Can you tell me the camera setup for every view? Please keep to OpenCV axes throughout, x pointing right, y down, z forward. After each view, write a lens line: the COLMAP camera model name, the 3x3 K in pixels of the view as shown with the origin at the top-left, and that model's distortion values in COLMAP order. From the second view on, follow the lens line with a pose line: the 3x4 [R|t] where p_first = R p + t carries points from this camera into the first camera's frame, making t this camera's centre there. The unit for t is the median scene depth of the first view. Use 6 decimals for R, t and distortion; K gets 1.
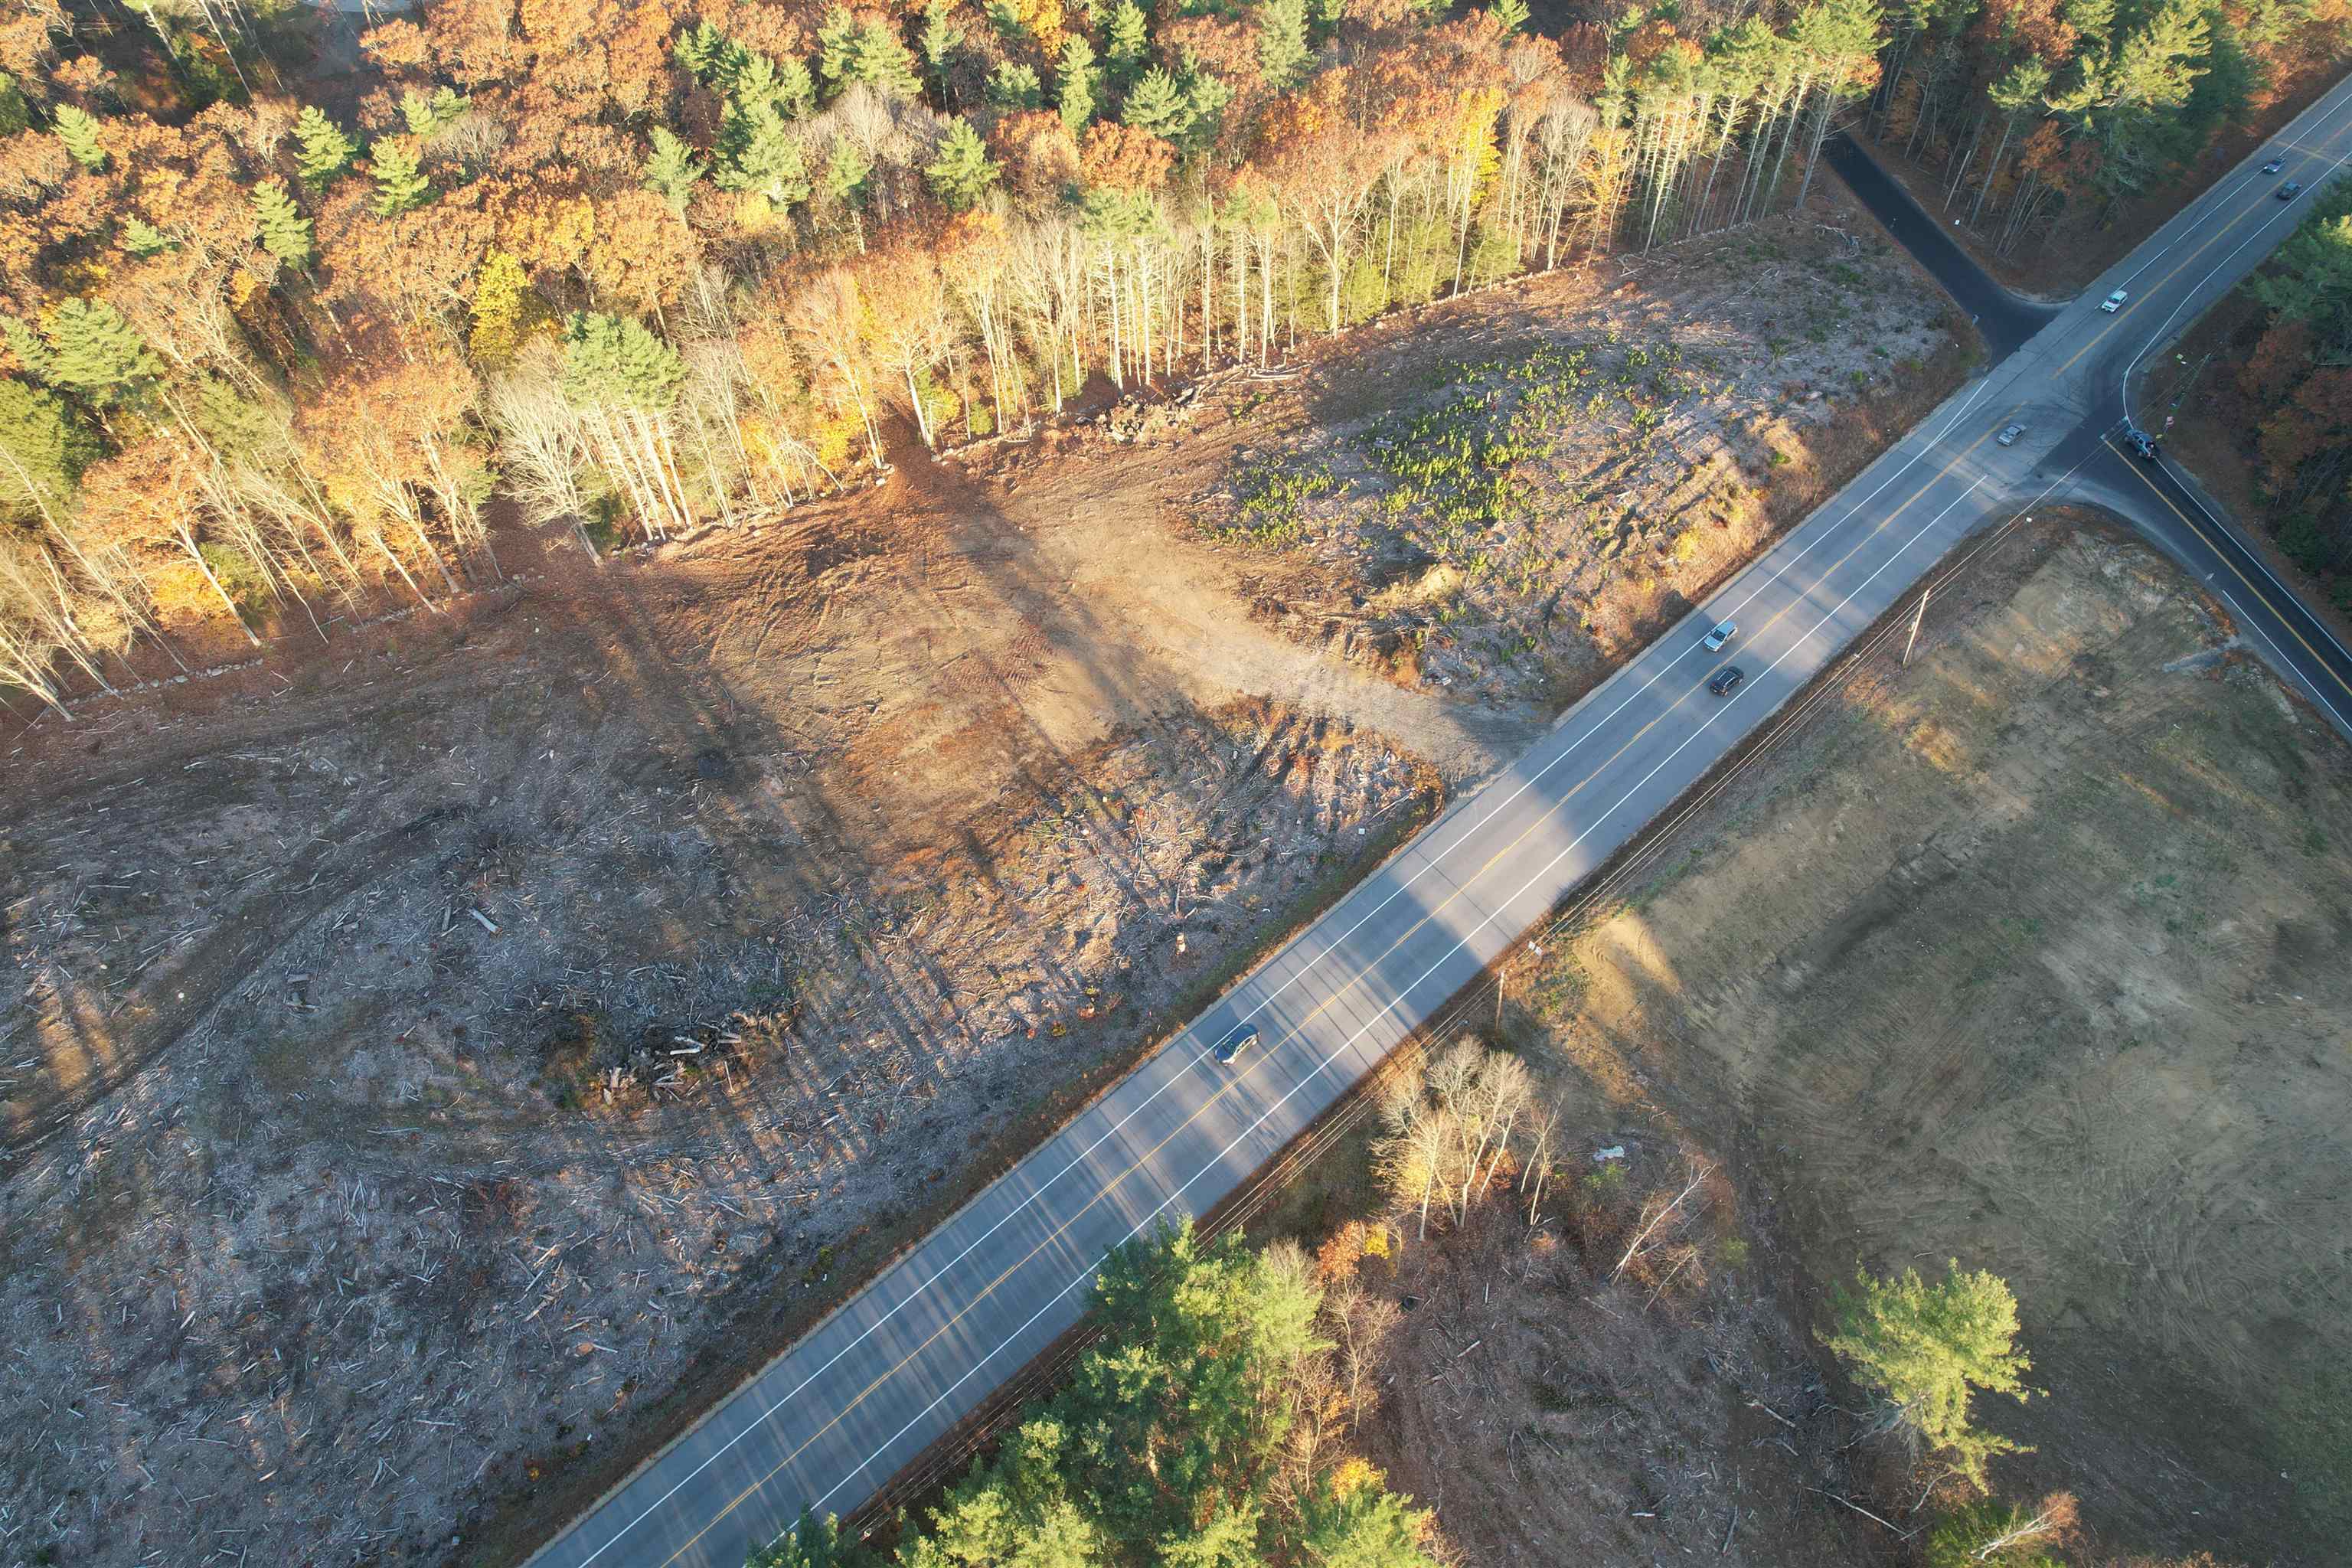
lens RADIAL K [[1496.9, 0, 1182.0], [0, 1496.9, 781.8], [0, 0, 1]] dist [-0.062701, 0.055657]
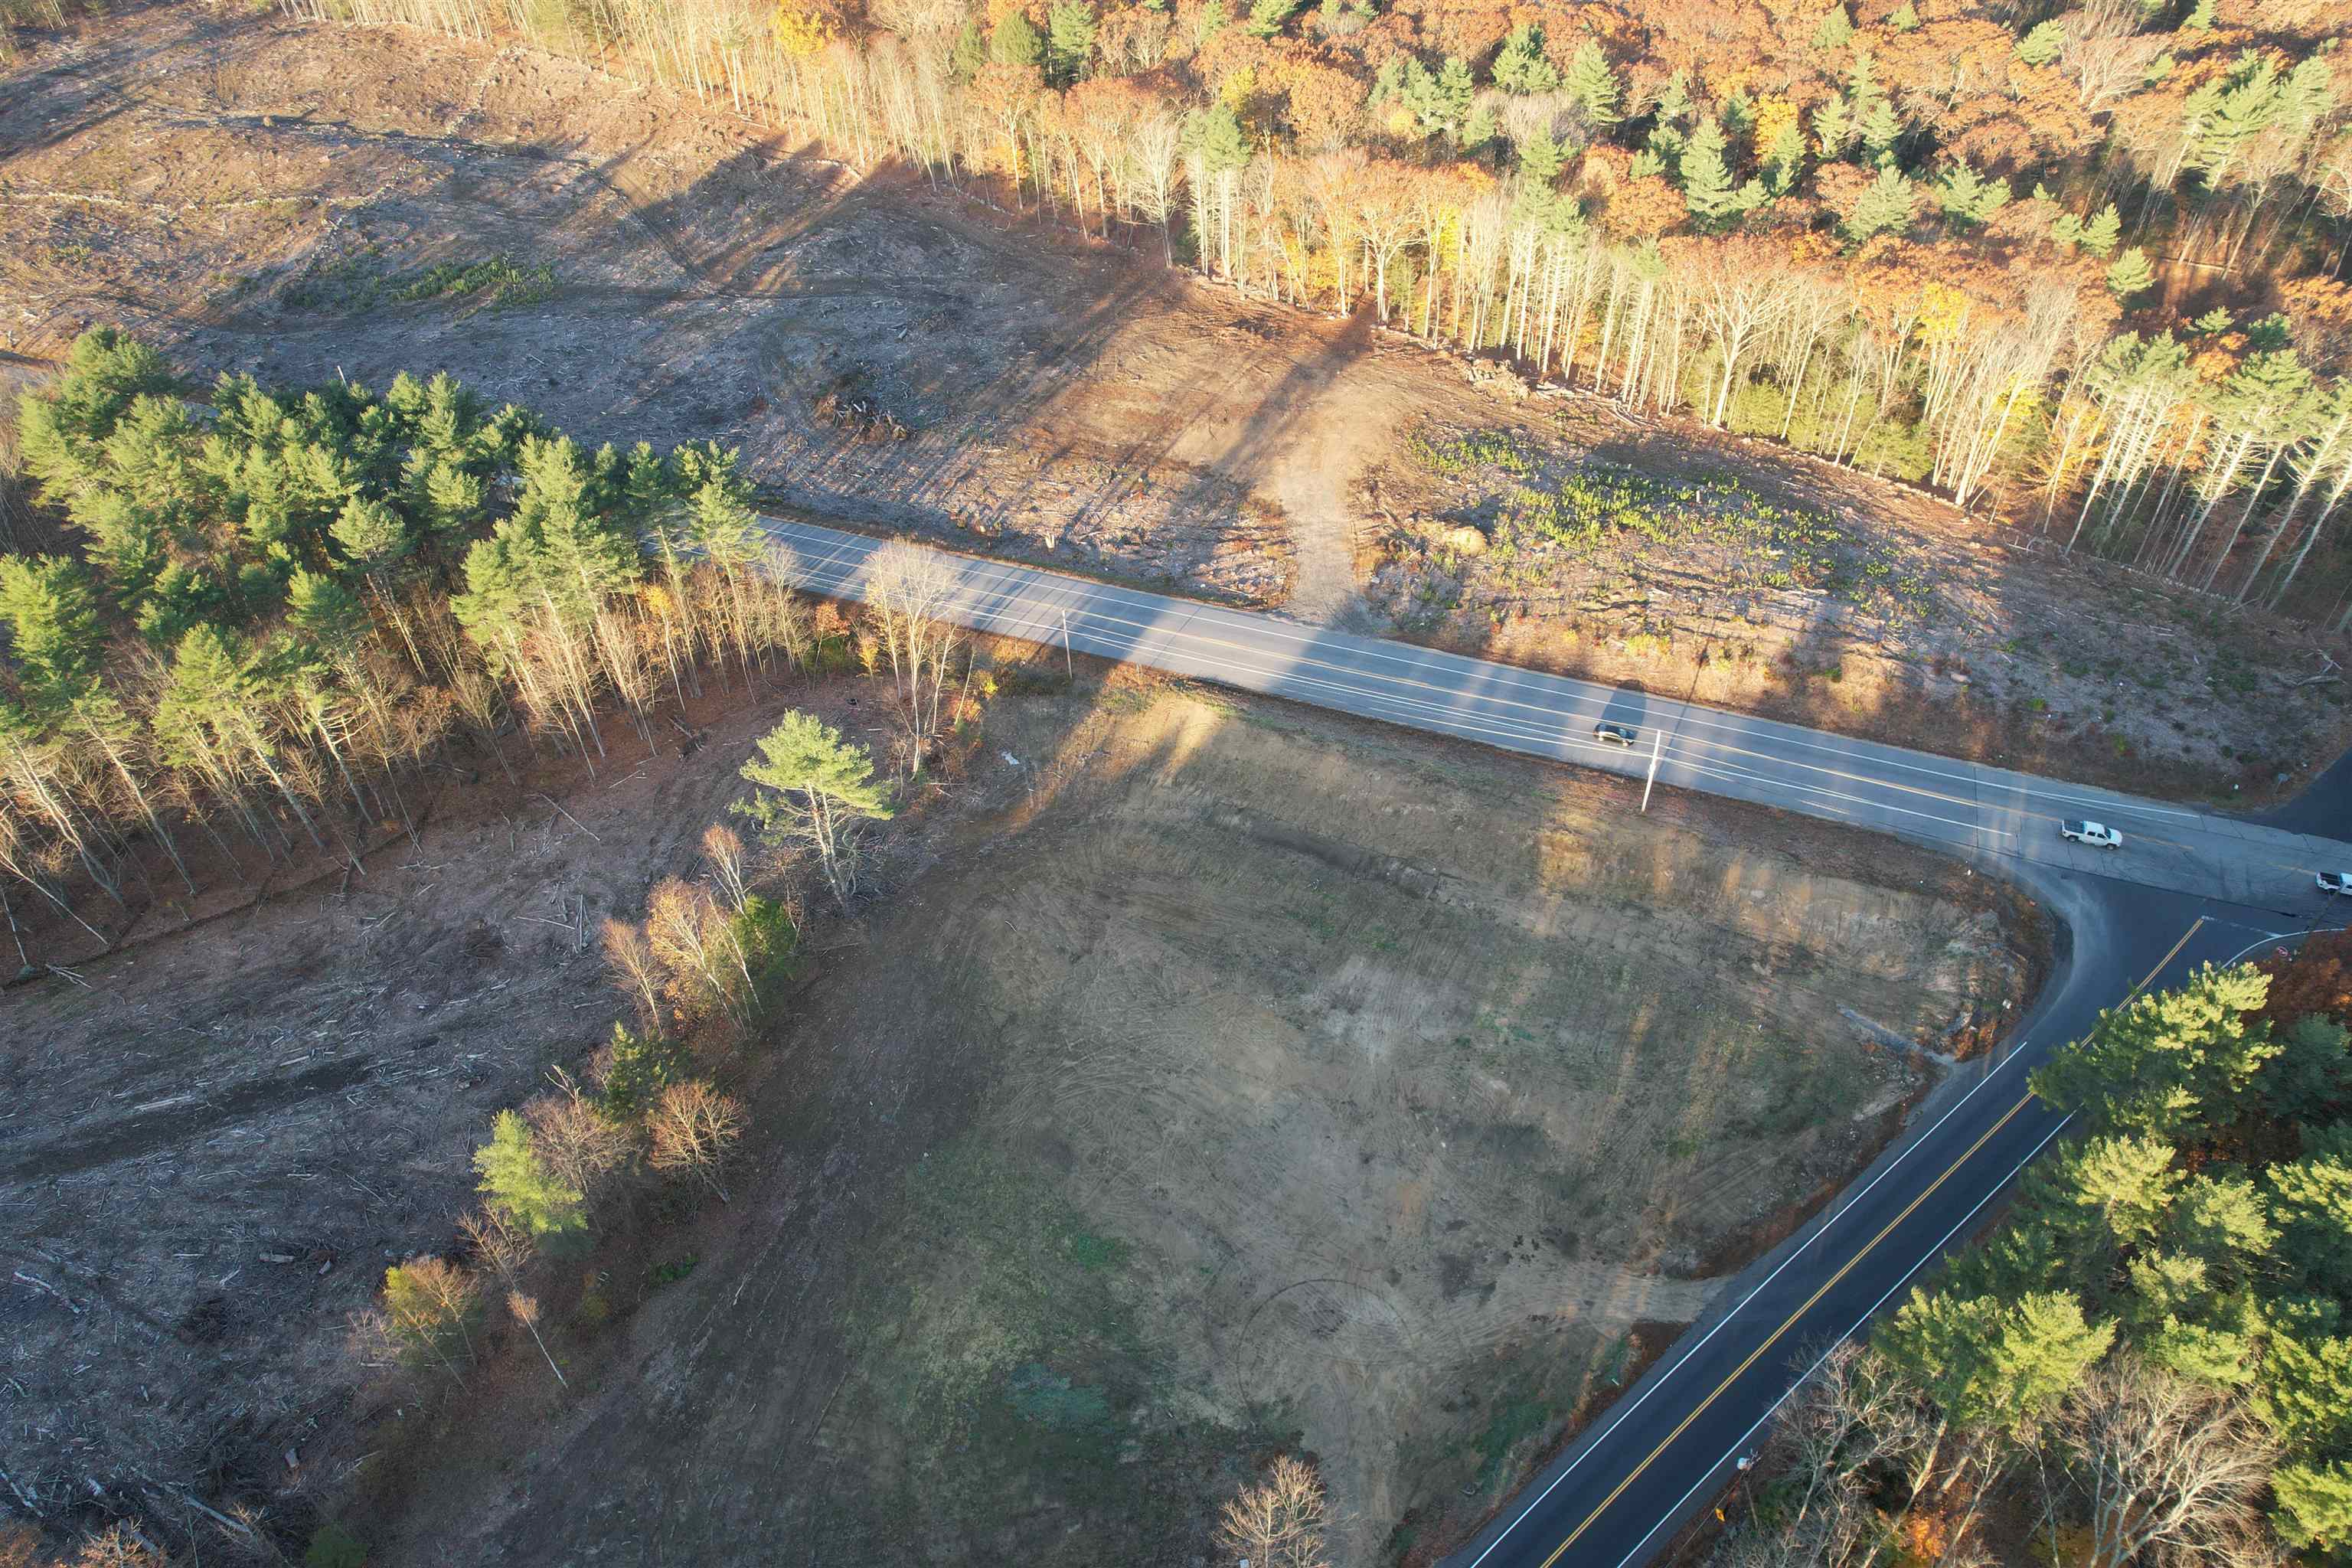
lens RADIAL K [[1496.9, 0, 1184.3], [0, 1496.9, 793.0], [0, 0, 1]] dist [-0.062701, 0.055657]
pose [[0.447410, 0.605957, -0.657754, 0.928687], [-0.678387, 0.709199, 0.191906, -0.066906], [0.582765, 0.360351, 0.728376, 0.095676]]
